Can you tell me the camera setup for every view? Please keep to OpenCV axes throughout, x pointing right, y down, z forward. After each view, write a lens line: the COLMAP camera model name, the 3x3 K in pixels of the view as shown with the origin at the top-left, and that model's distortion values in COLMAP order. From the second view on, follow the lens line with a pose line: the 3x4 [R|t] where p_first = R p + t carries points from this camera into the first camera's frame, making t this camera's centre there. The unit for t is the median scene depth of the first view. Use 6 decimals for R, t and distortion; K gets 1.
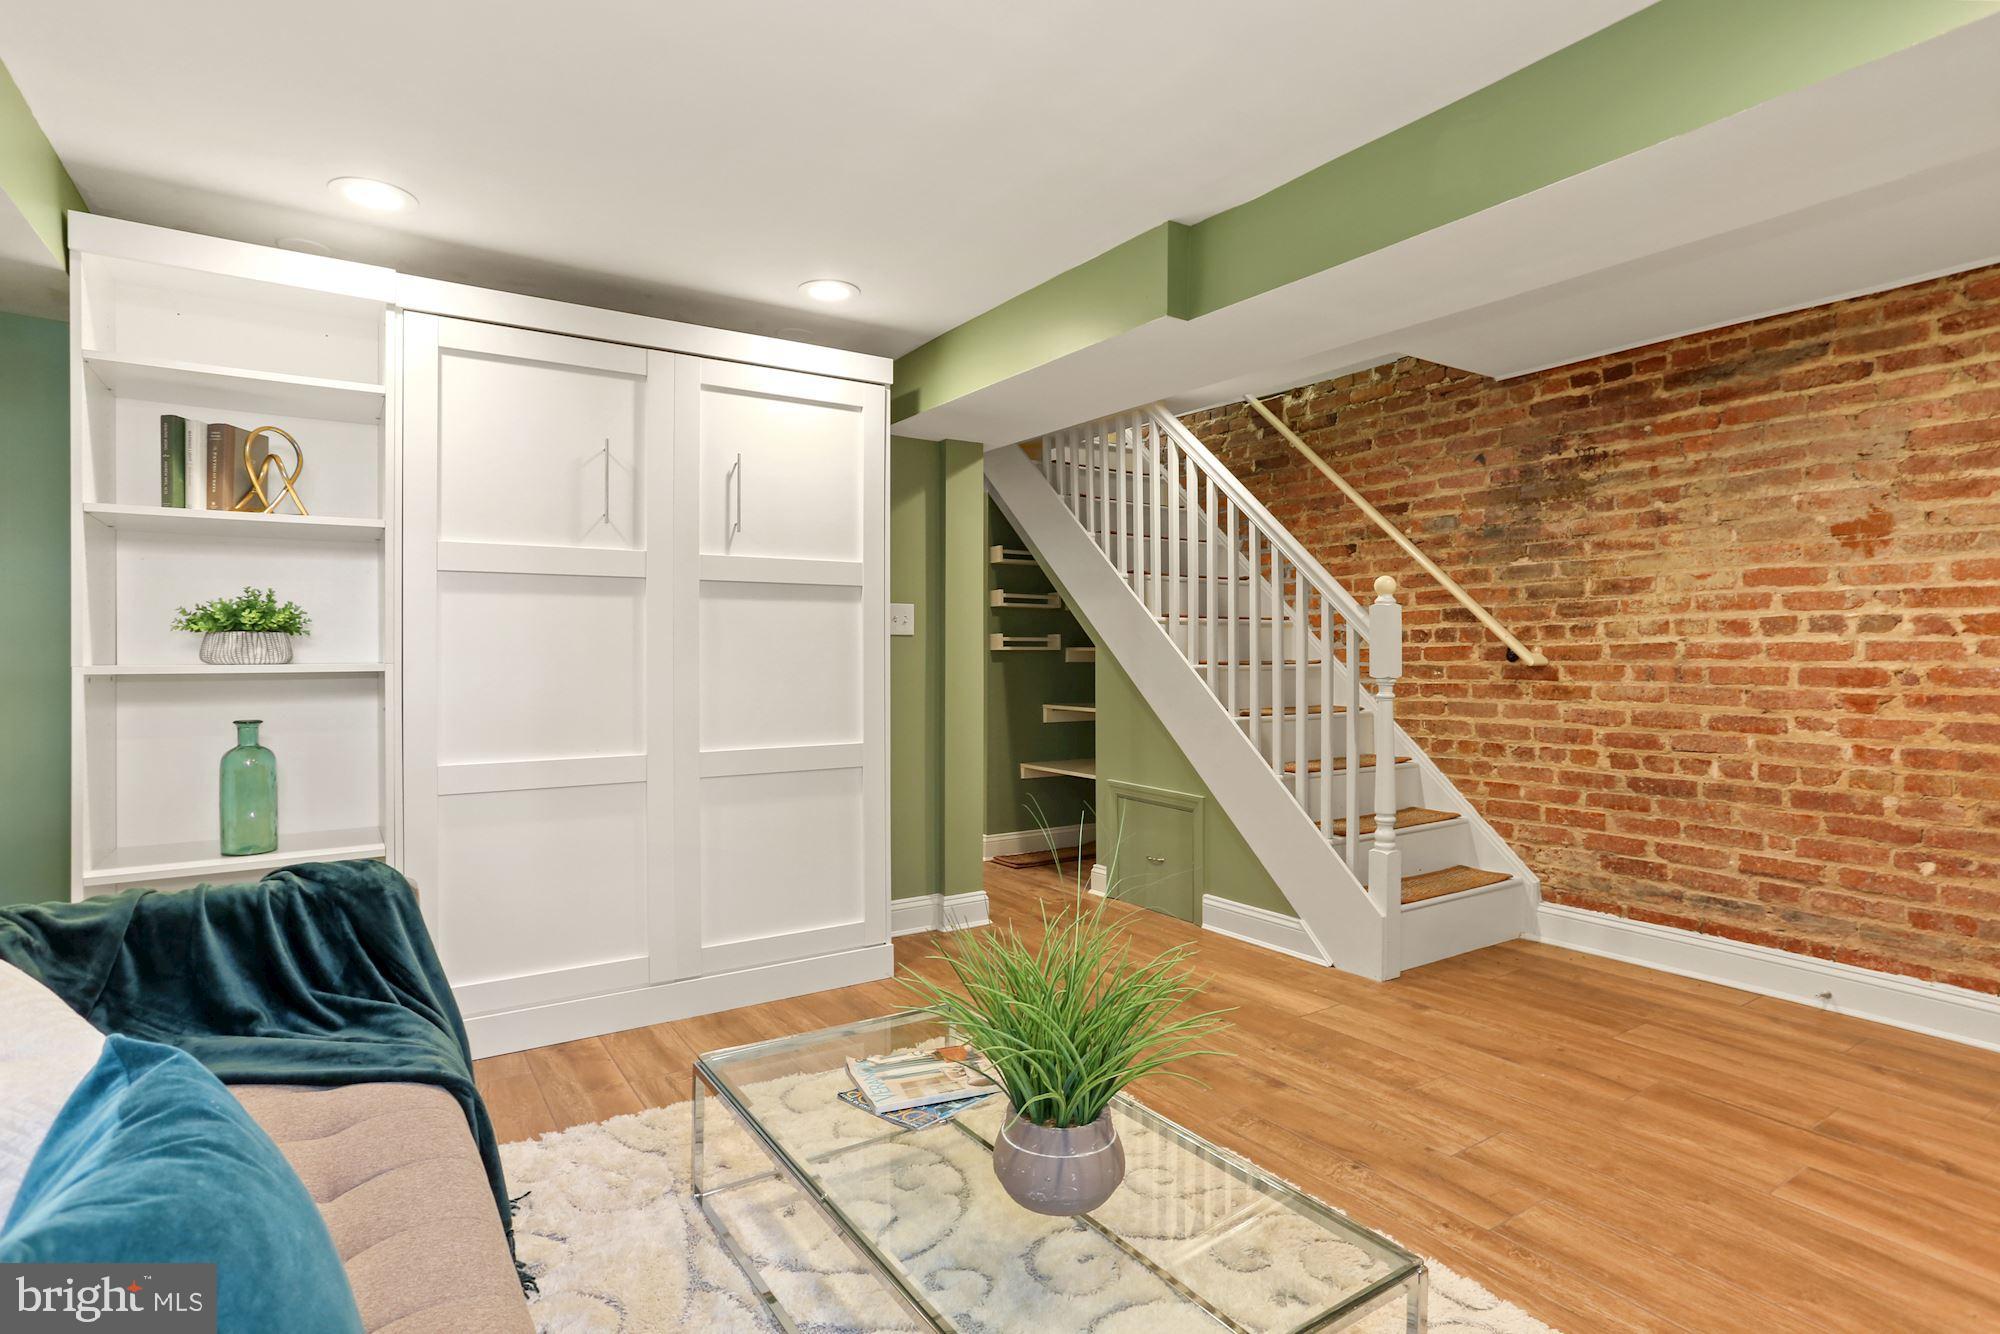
lens RADIAL K [[980.6, 0, 1000.9], [0, 980.6, 662.1], [0, 0, 1]] dist [-0.000836, -0.000043]
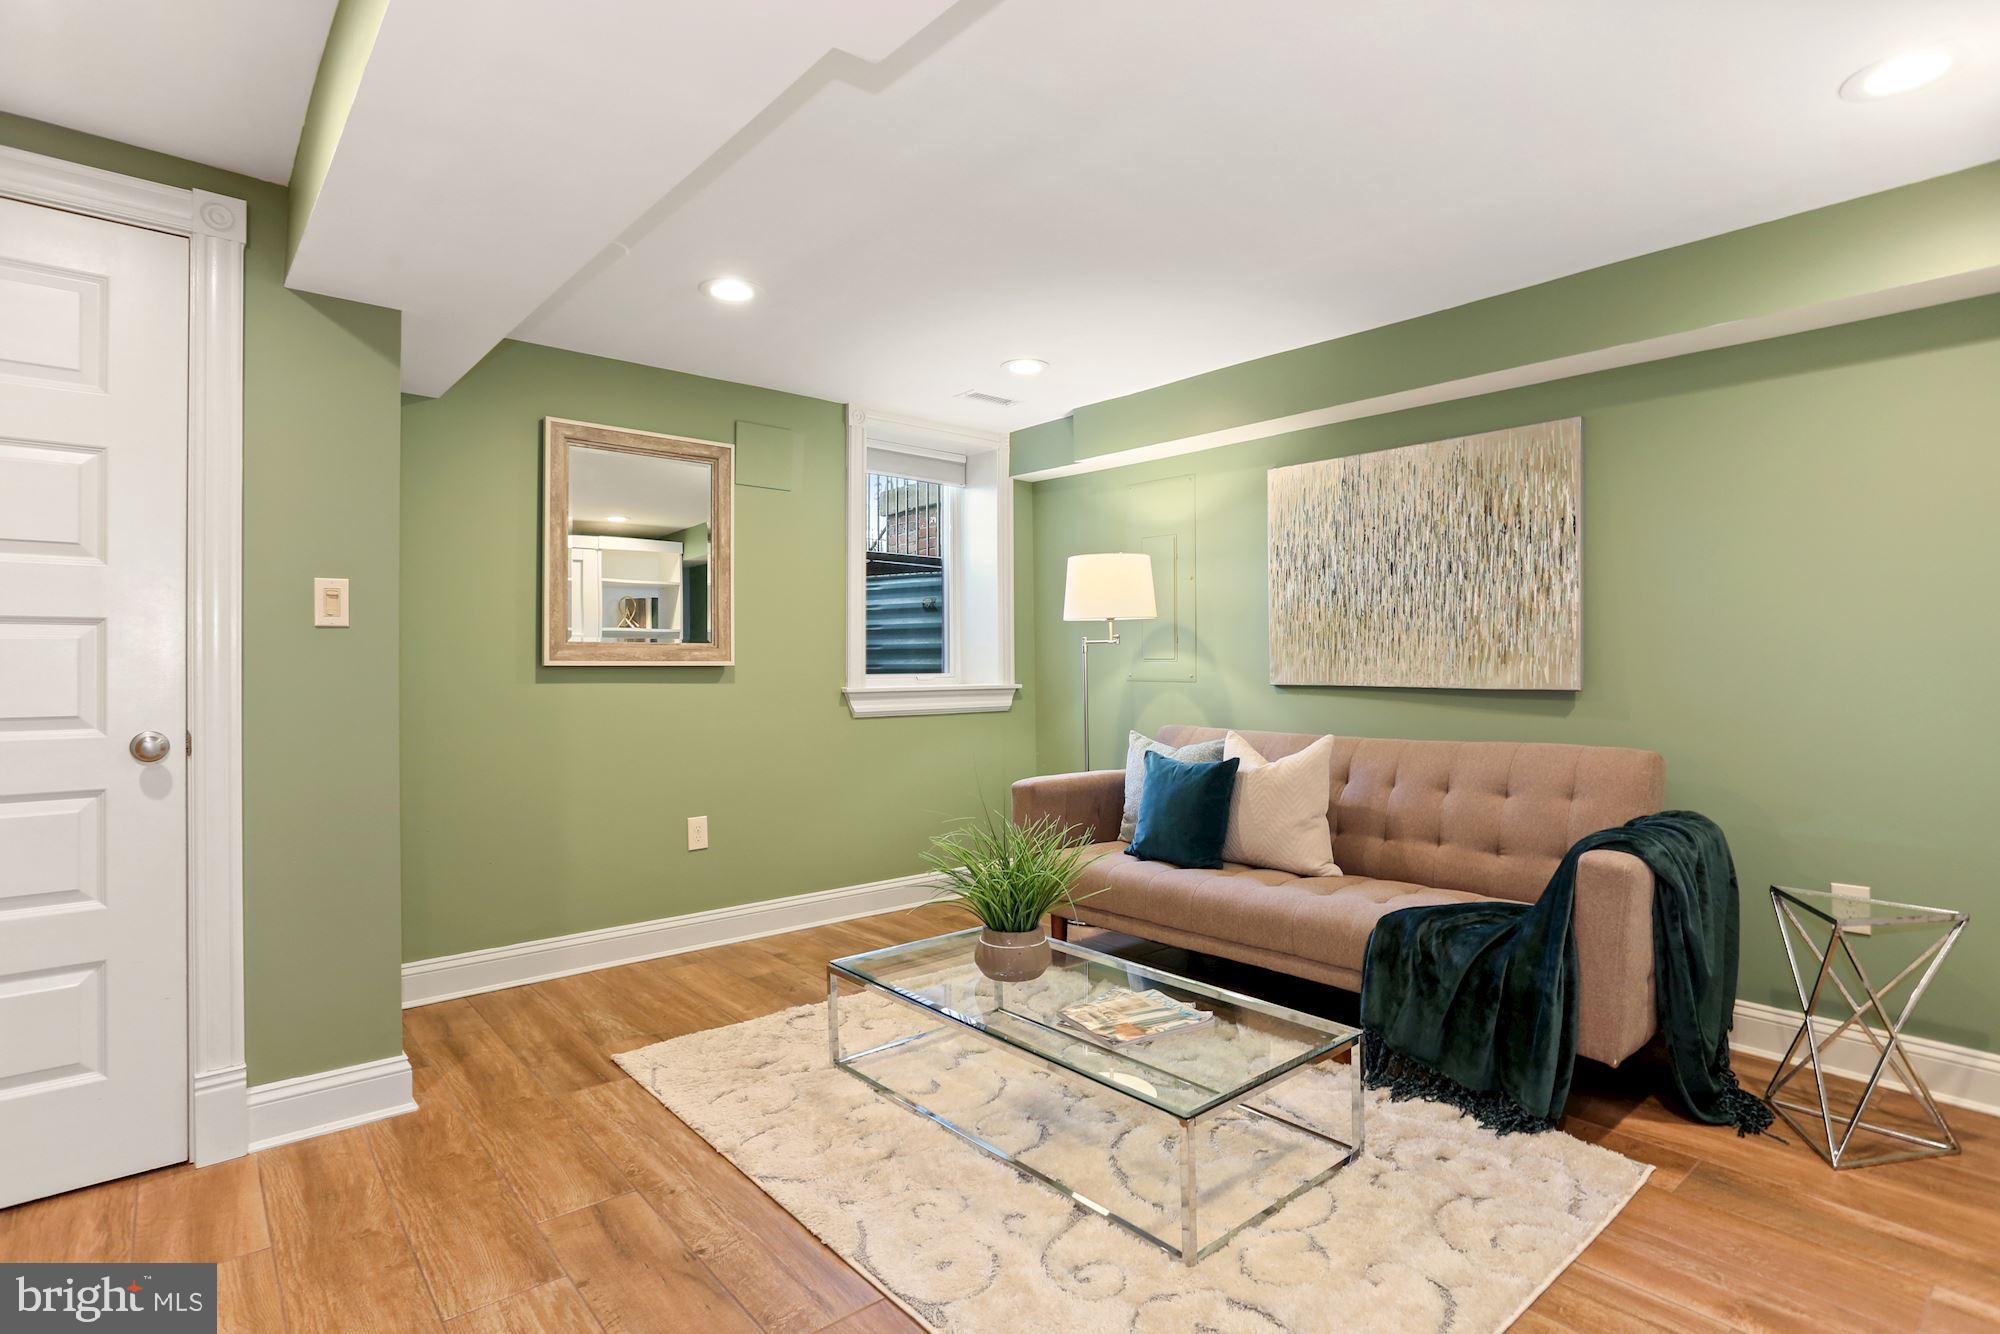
lens RADIAL K [[994.8, 0, 998.7], [0, 994.8, 664.2], [0, 0, 1]] dist [-0.003402, 0.002518]
pose [[-0.992013, 0.002252, -0.126117, 0.224864], [0.001086, 0.999956, 0.009316, -0.012606], [0.126132, 0.009105, -0.991972, 2.028964]]
